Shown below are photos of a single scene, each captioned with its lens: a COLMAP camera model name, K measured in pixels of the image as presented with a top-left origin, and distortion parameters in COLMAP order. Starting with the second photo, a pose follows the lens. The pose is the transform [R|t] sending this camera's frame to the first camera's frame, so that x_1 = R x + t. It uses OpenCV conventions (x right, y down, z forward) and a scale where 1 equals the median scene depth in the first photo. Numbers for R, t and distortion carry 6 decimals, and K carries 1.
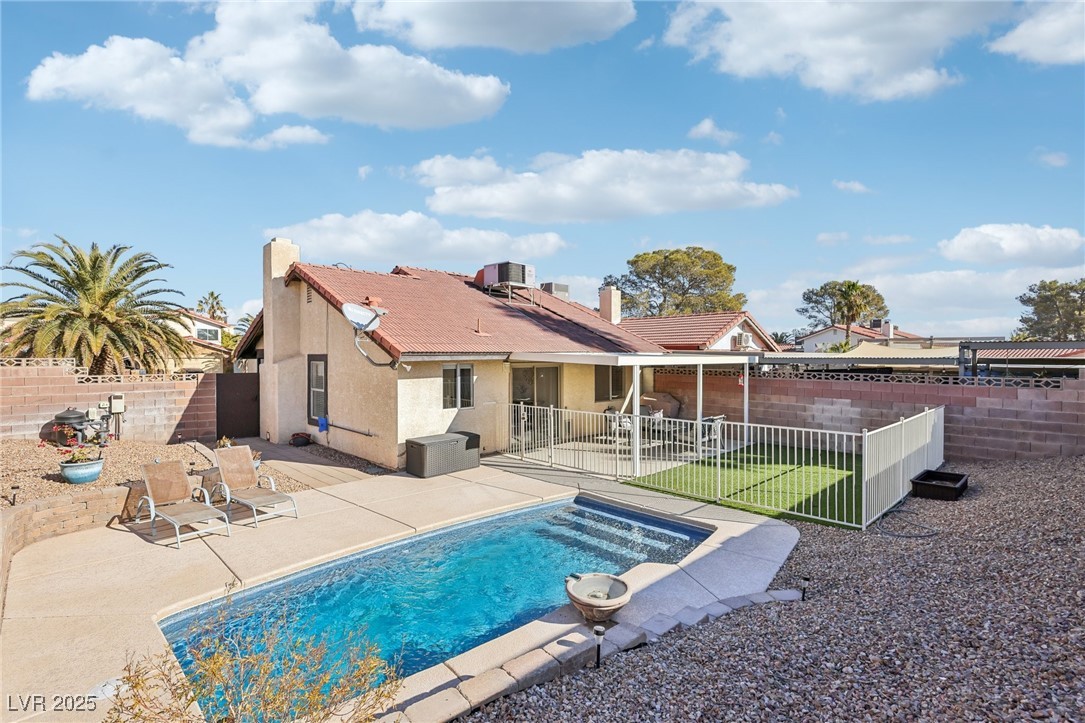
lens RADIAL K [[515.6, 0, 544.9], [0, 515.6, 351.5], [0, 0, 1]] dist [-0.003403, 0.002091]
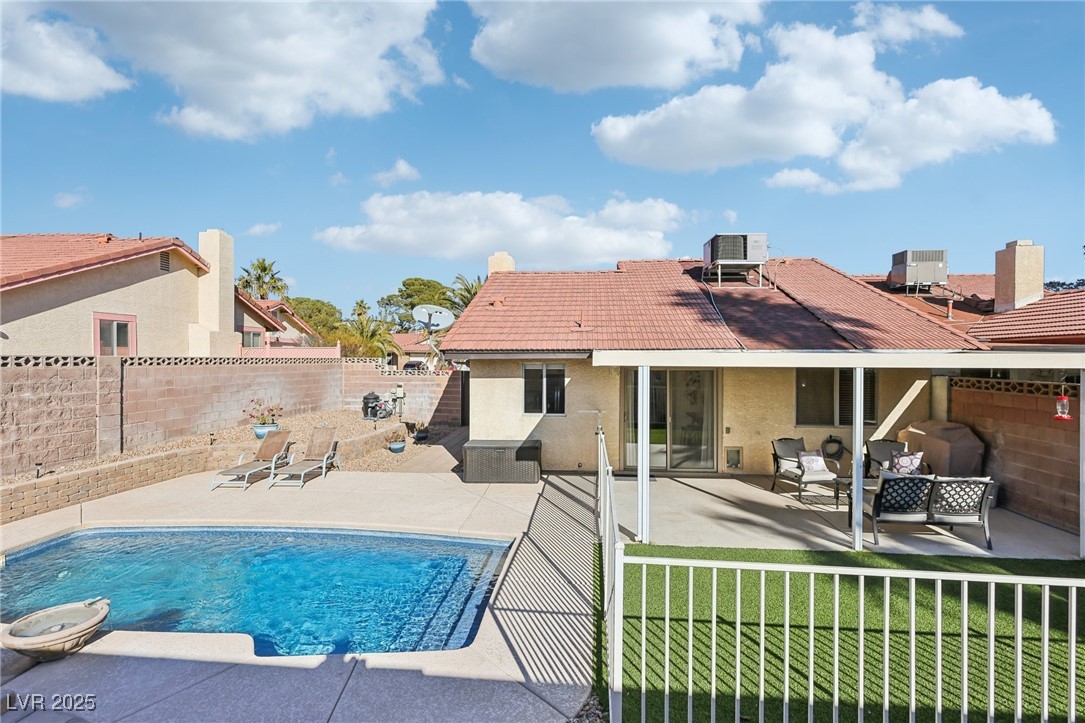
lens RADIAL K [[515.6, 0, 539.2], [0, 515.6, 360.7], [0, 0, 1]] dist [-0.003403, 0.002091]
pose [[0.639892, 0.003665, -0.768456, 0.495984], [0.003270, 0.999967, 0.007492, 0.011953], [0.768458, -0.007307, 0.639858, 0.423484]]
